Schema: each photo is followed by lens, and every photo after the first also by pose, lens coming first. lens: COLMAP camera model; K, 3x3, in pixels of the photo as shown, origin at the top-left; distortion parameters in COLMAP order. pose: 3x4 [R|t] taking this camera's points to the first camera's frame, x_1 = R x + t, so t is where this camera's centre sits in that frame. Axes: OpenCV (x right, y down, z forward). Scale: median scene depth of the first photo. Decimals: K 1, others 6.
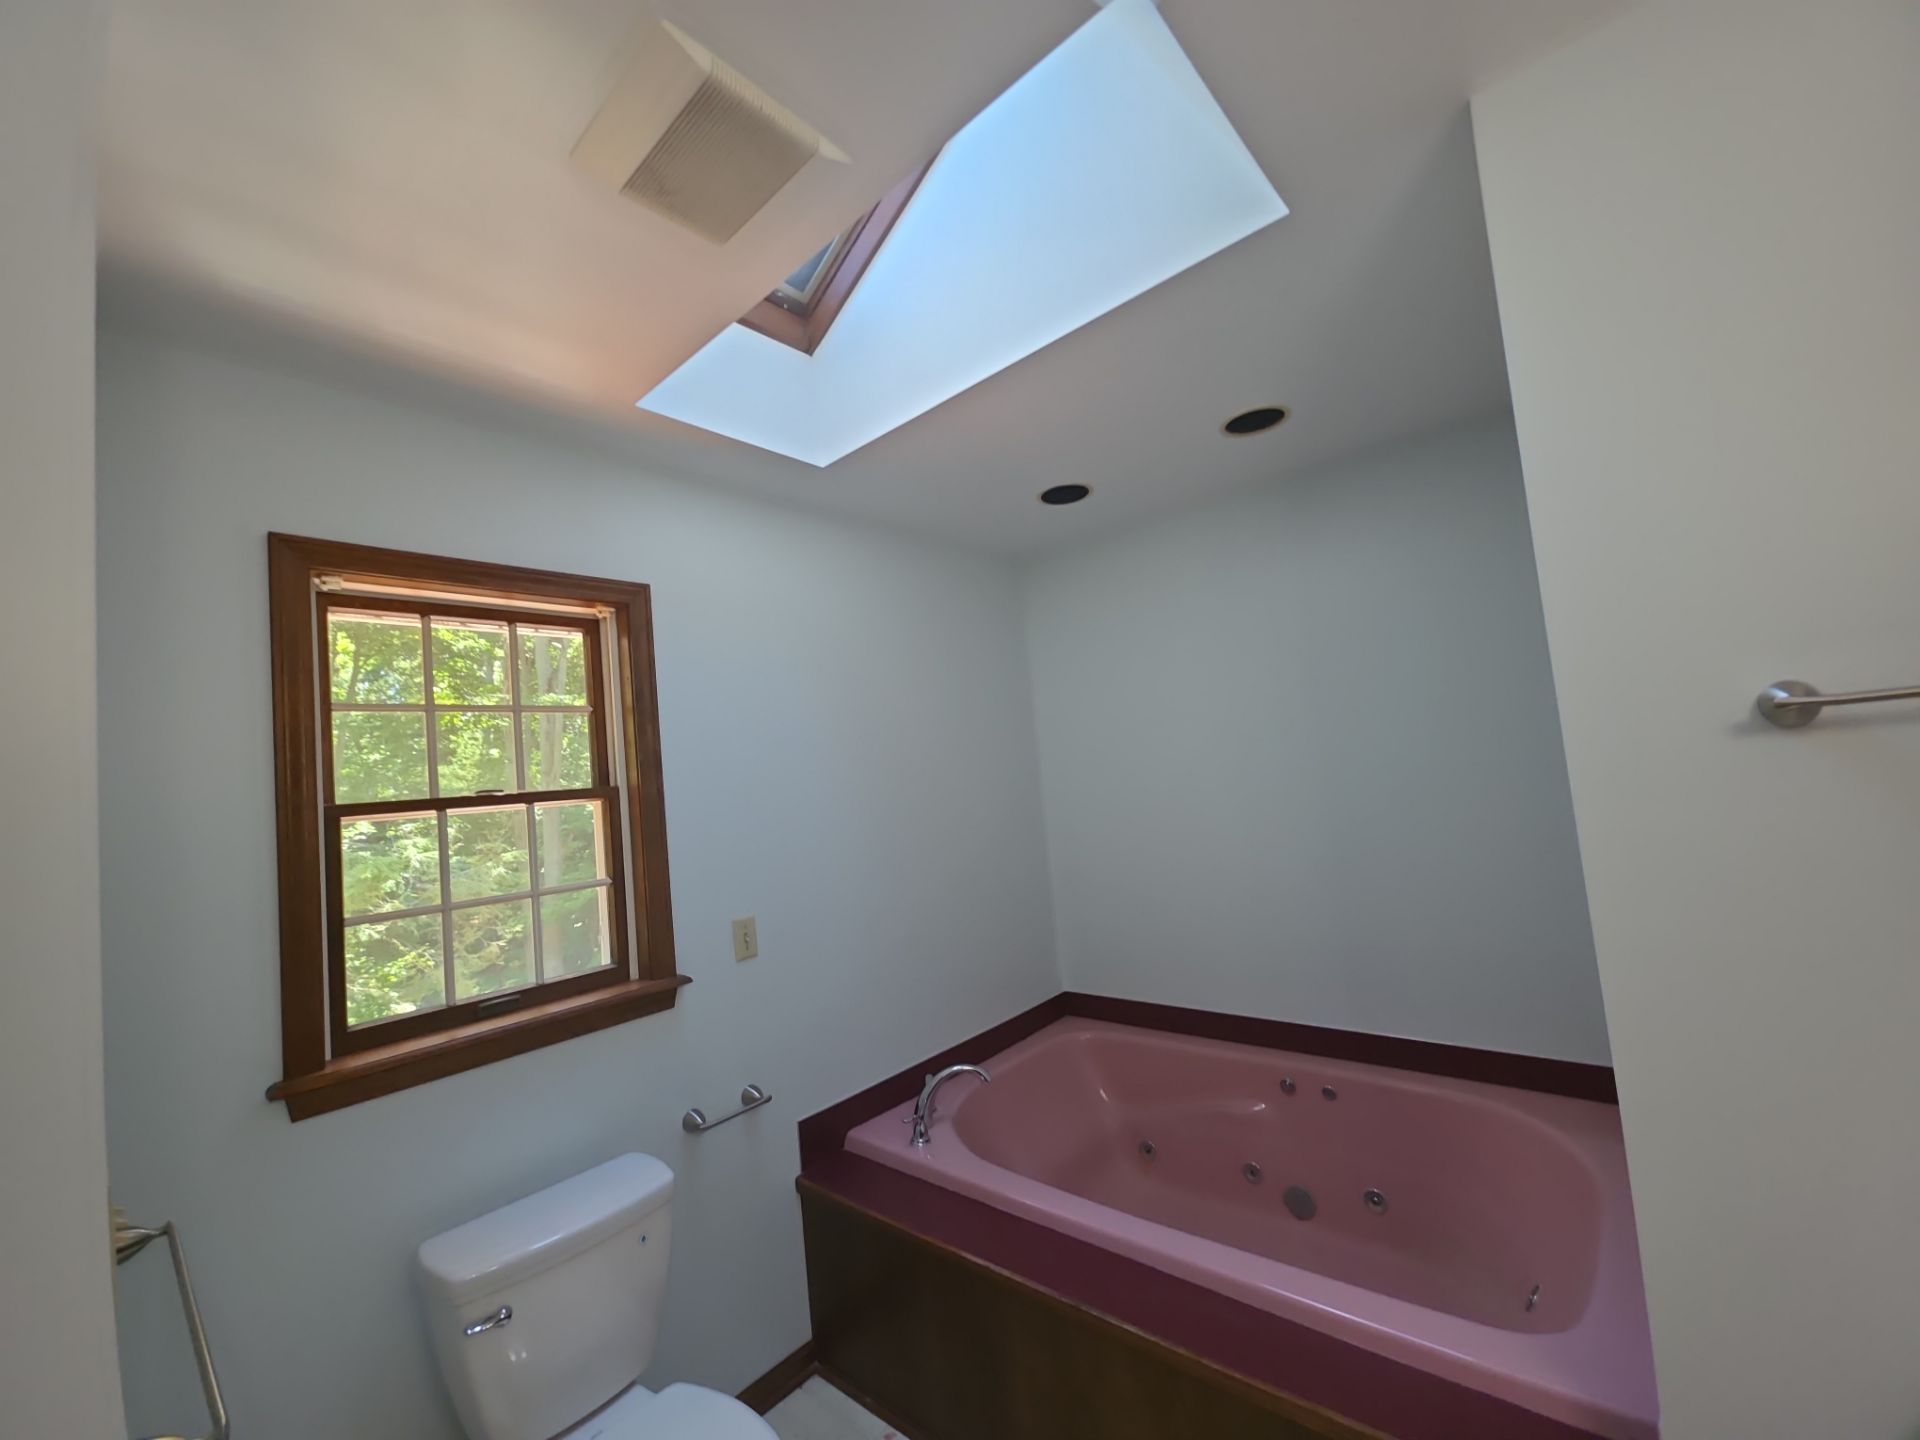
lens RADIAL K [[769.4, 0, 965.0], [0, 769.4, 730.7], [0, 0, 1]] dist [0.006465, 0.000045]
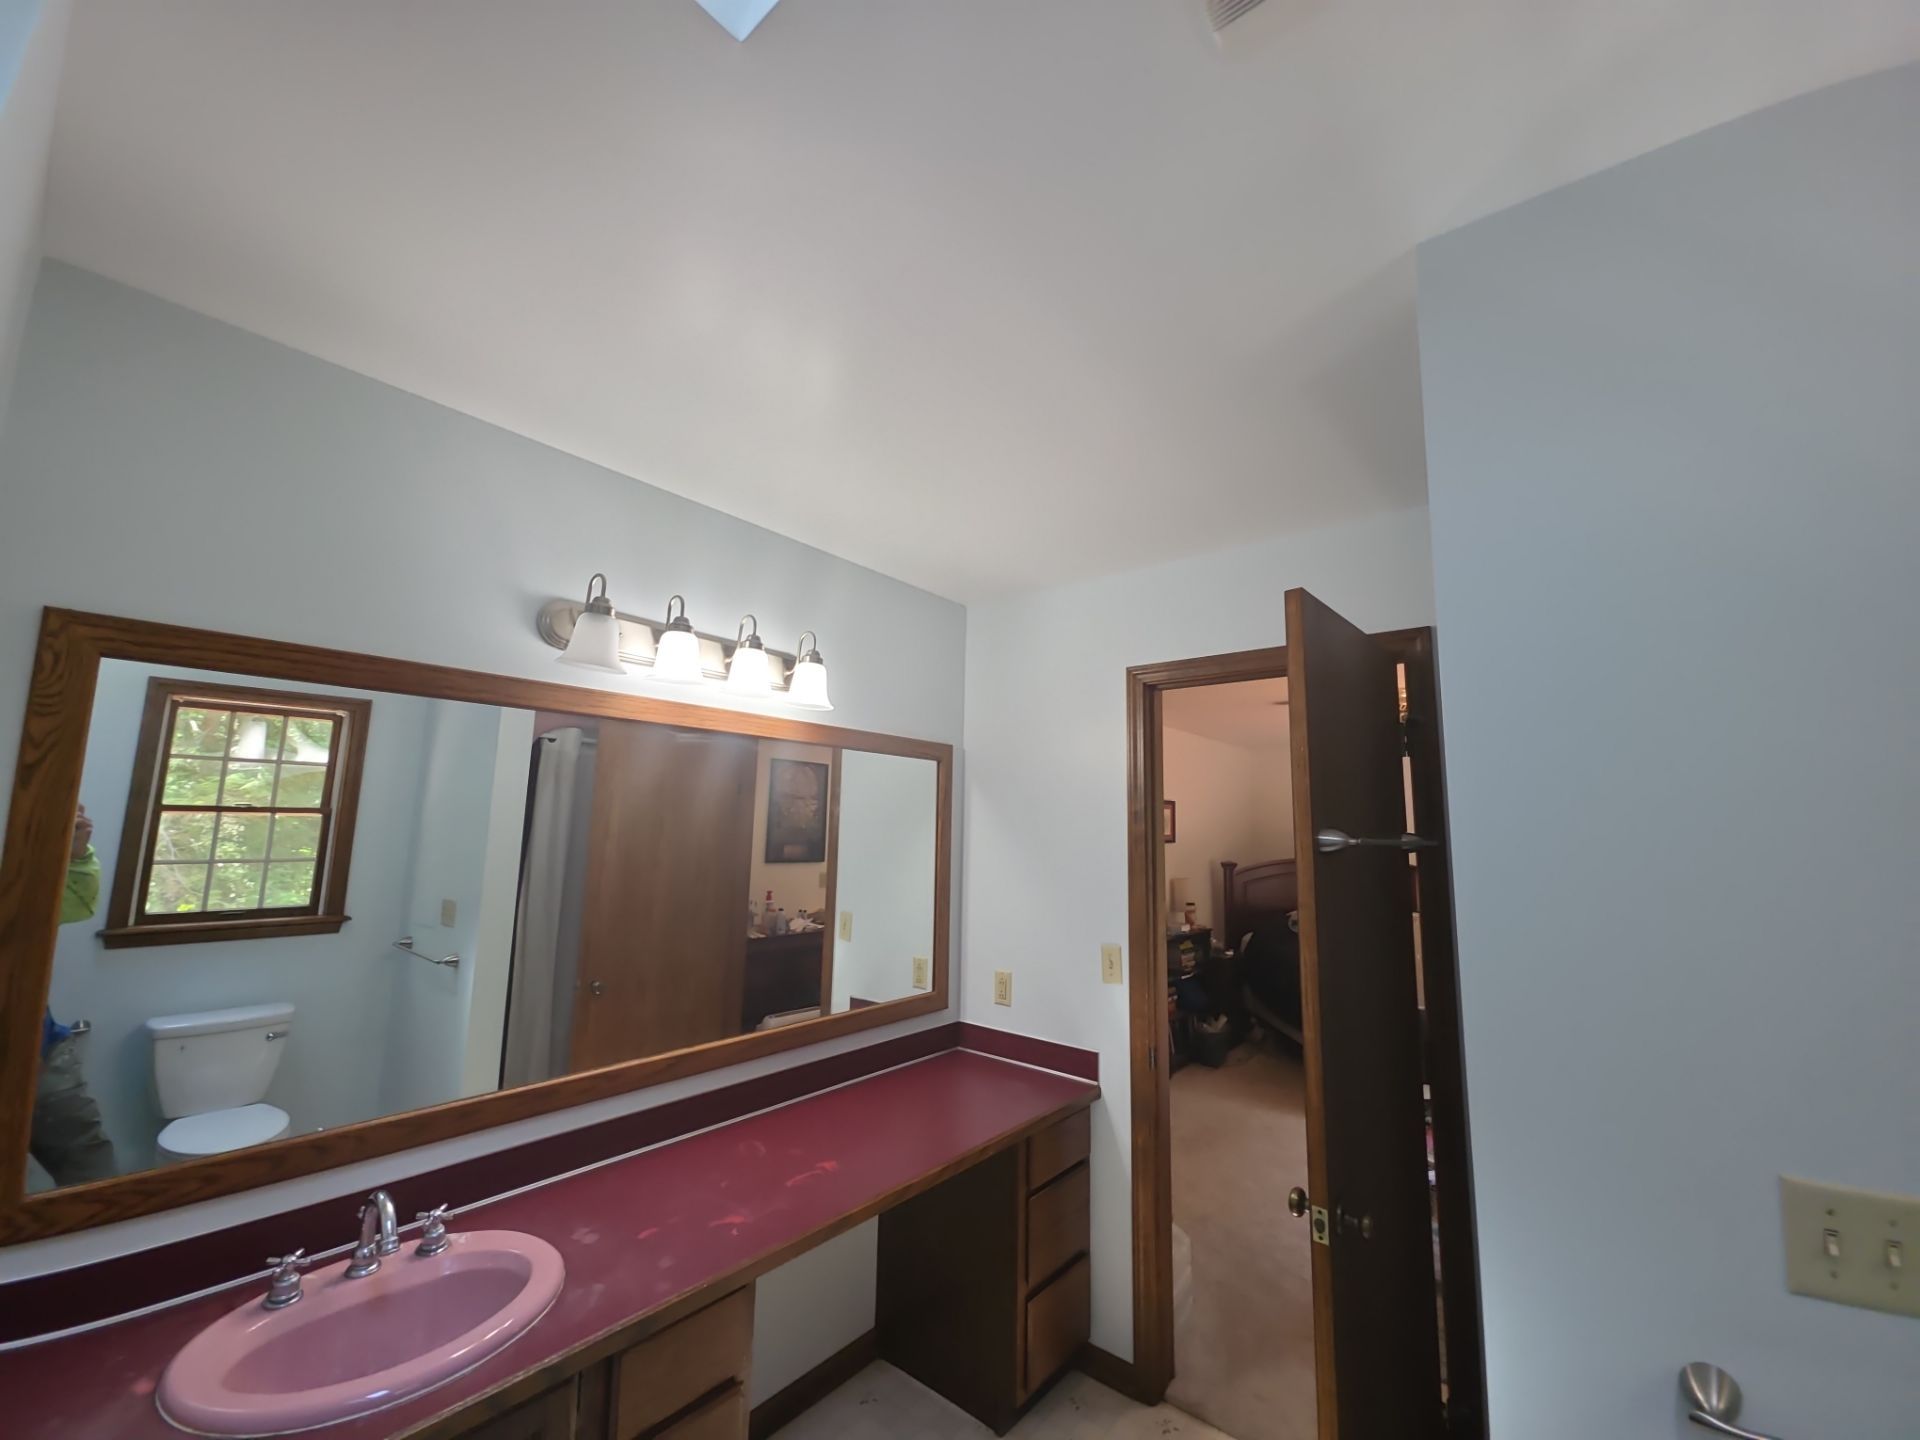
lens RADIAL K [[769.4, 0, 952.3], [0, 769.4, 720.7], [0, 0, 1]] dist [0.006465, 0.000045]
pose [[0.994566, 0.102998, -0.015142, 1.119670], [-0.103918, 0.990935, -0.085142, -0.144827], [0.006235, 0.086252, 0.996254, -0.924419]]
